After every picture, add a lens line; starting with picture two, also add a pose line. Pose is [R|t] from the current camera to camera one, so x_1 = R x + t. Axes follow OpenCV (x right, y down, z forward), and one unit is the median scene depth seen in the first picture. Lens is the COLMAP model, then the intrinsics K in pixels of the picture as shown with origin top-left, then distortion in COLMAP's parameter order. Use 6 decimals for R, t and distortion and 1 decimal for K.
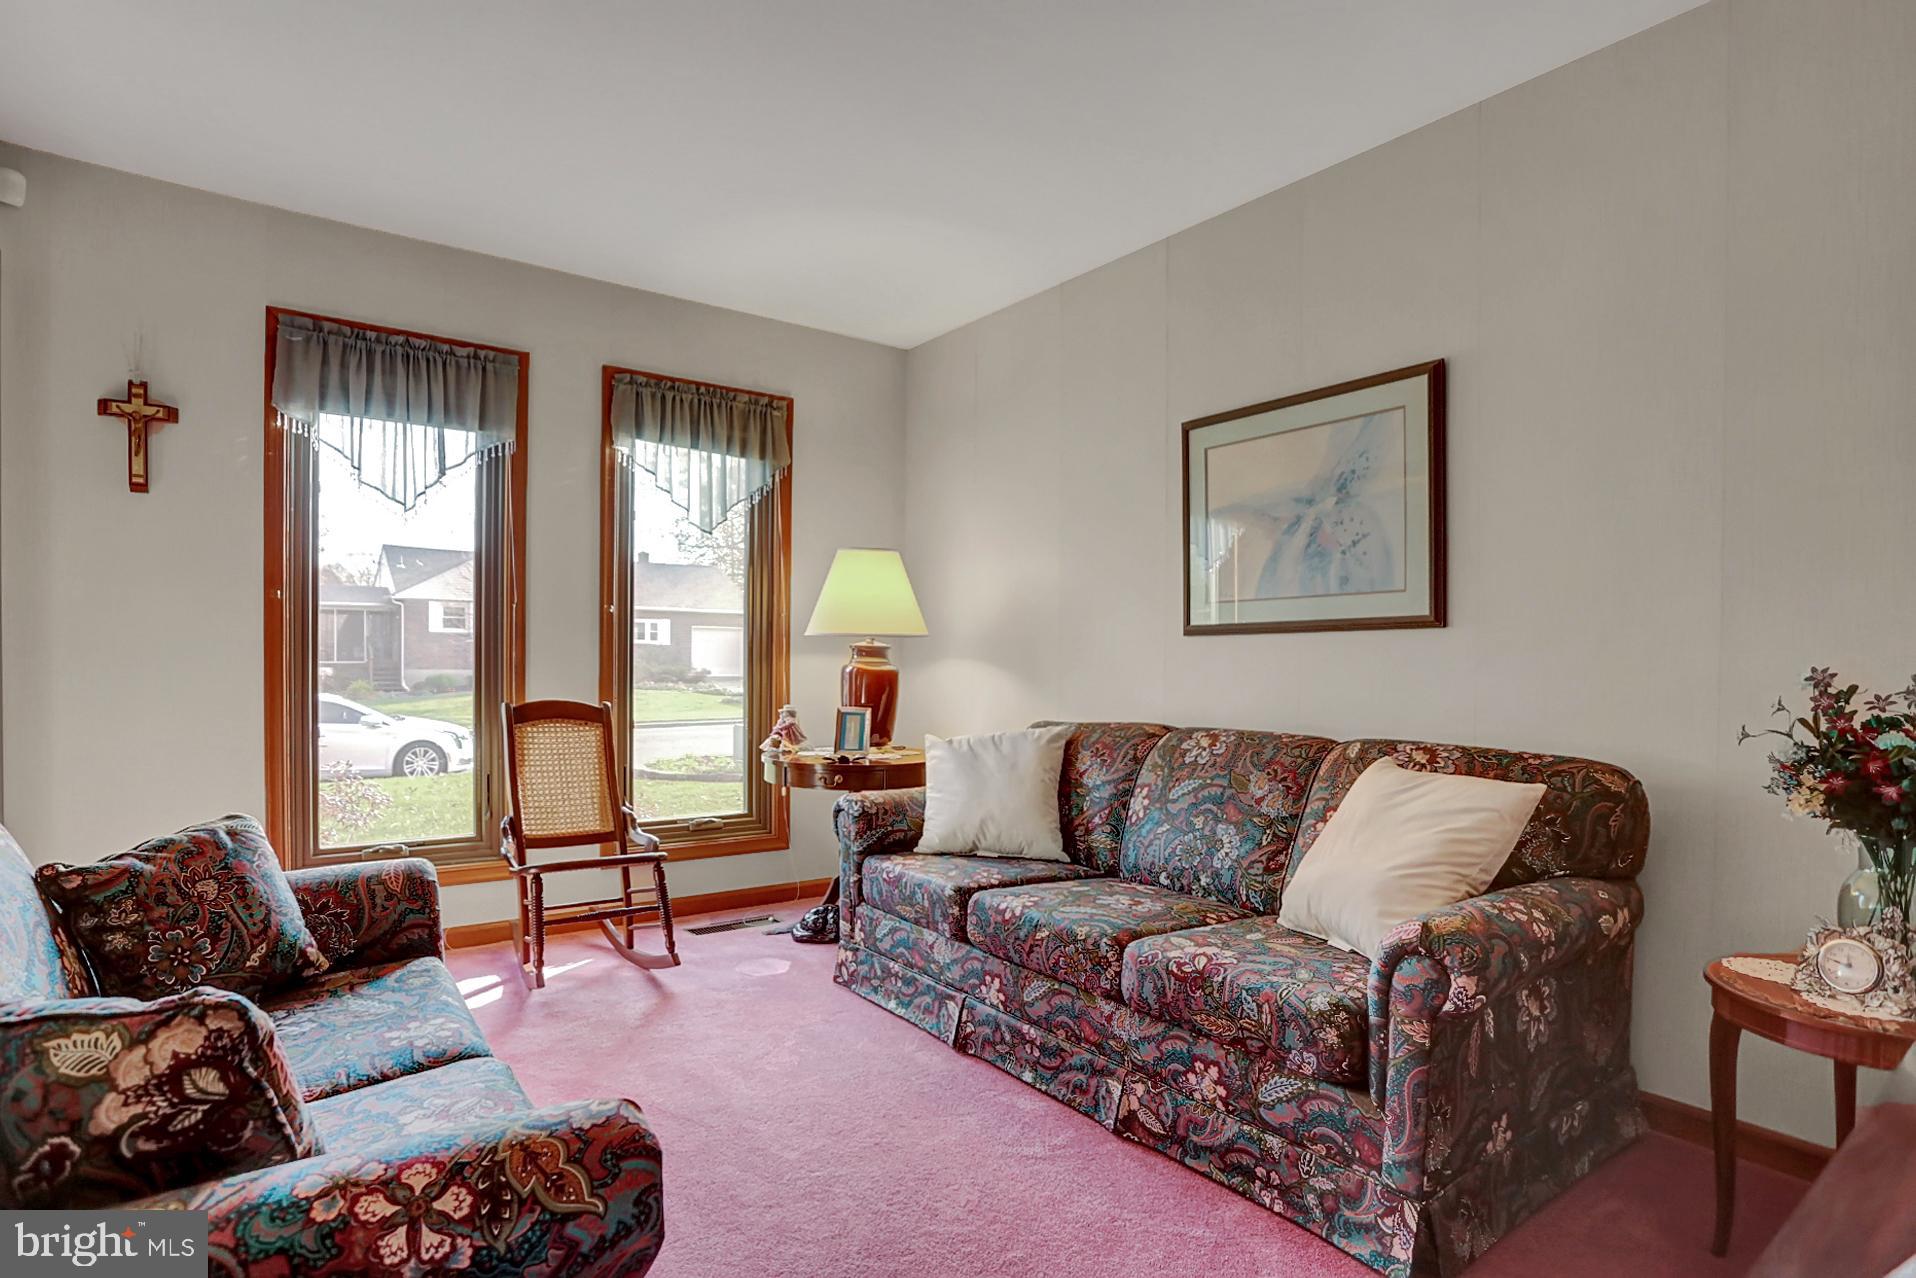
lens RADIAL K [[1002.8, 0, 957.0], [0, 1002.8, 661.7], [0, 0, 1]] dist [-0.000201, -0.000029]
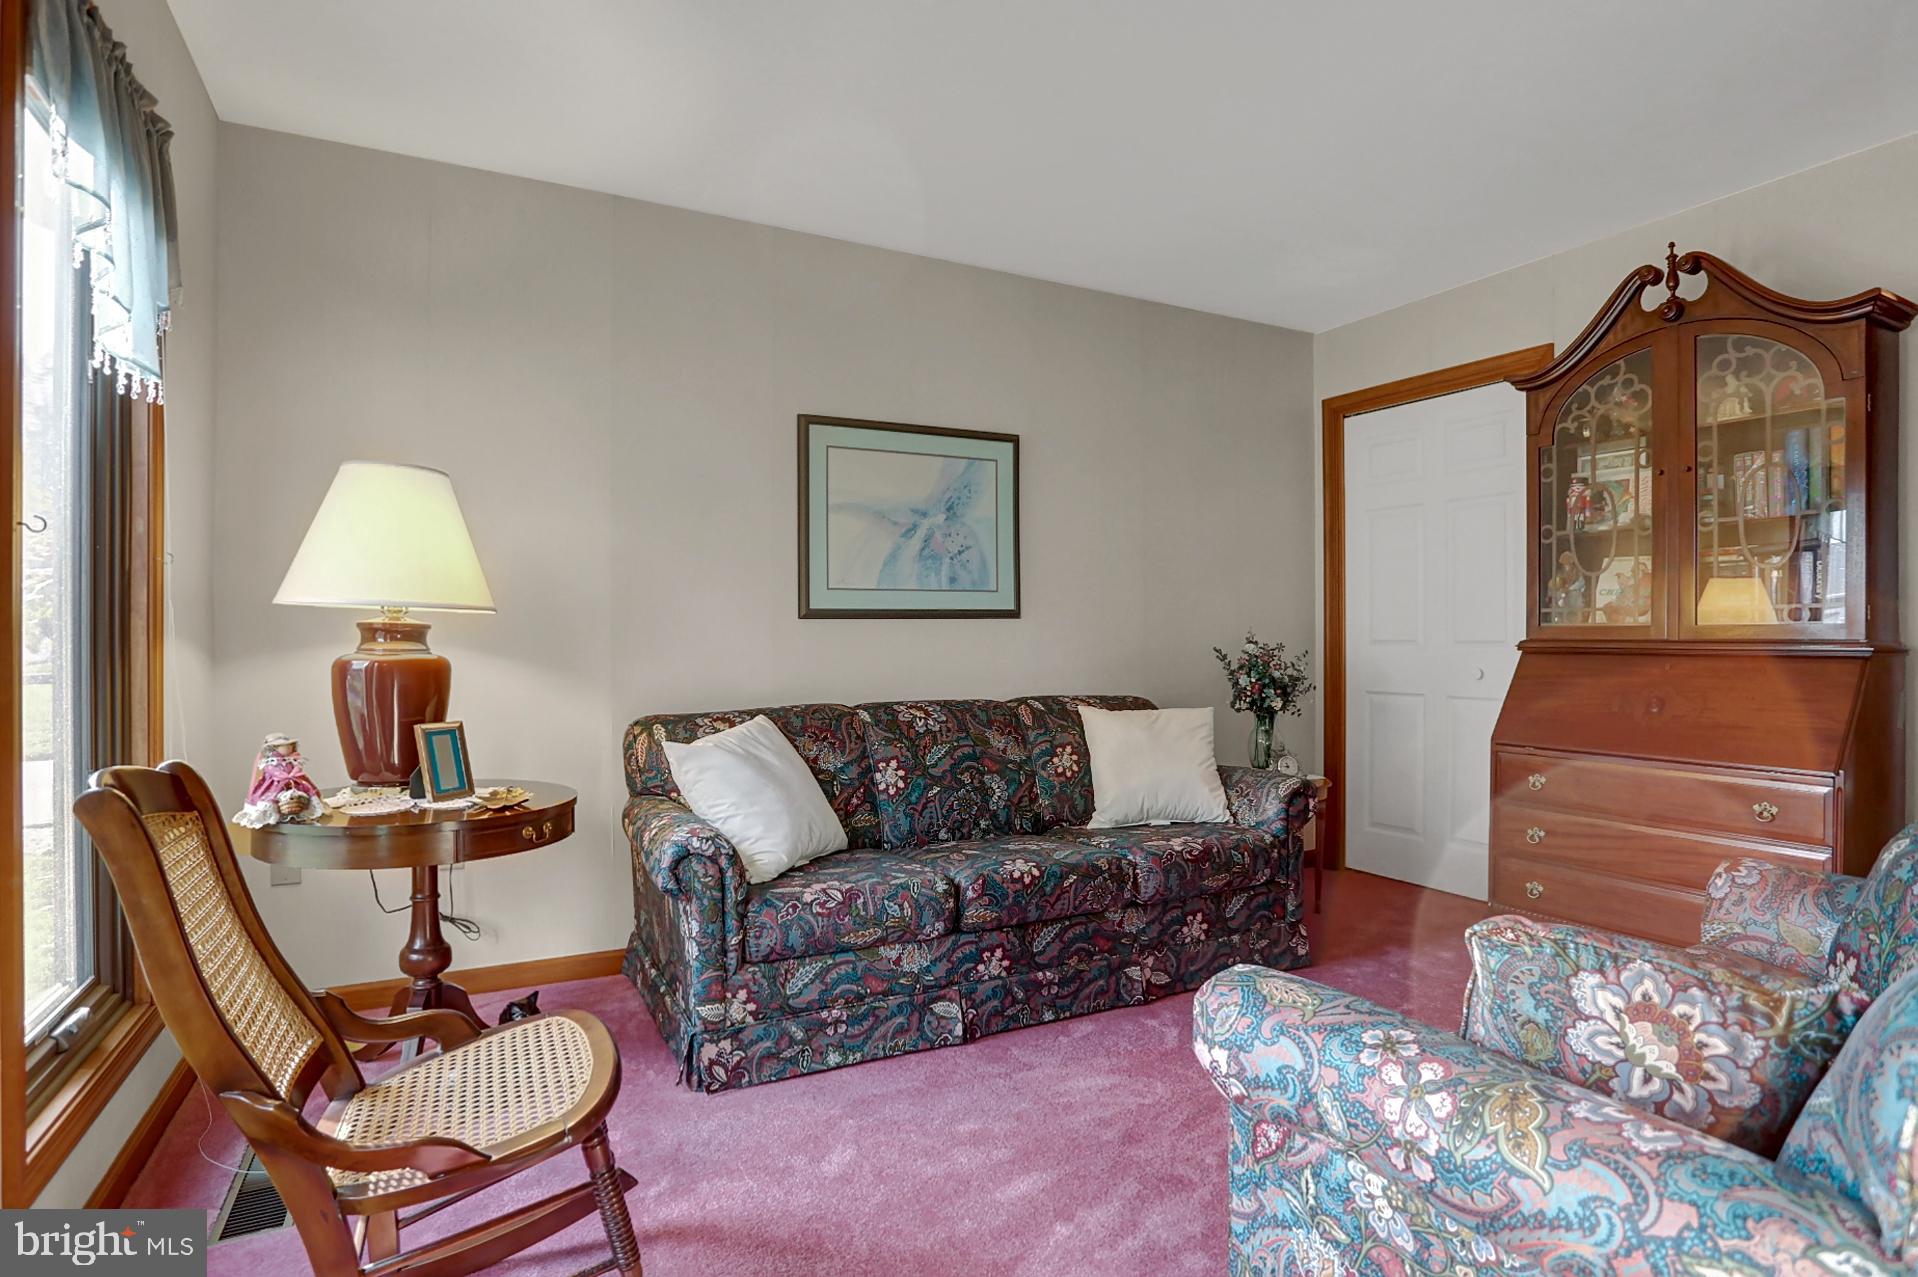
lens RADIAL K [[971.7, 0, 959.0], [0, 971.7, 638.5], [0, 0, 1]] dist [-0.036344, 0.000055]
pose [[0.162050, -0.001501, 0.986781, -0.866023], [0.008720, 0.999962, 0.000089, -0.005118], [-0.986744, 0.008591, 0.162057, 0.794662]]
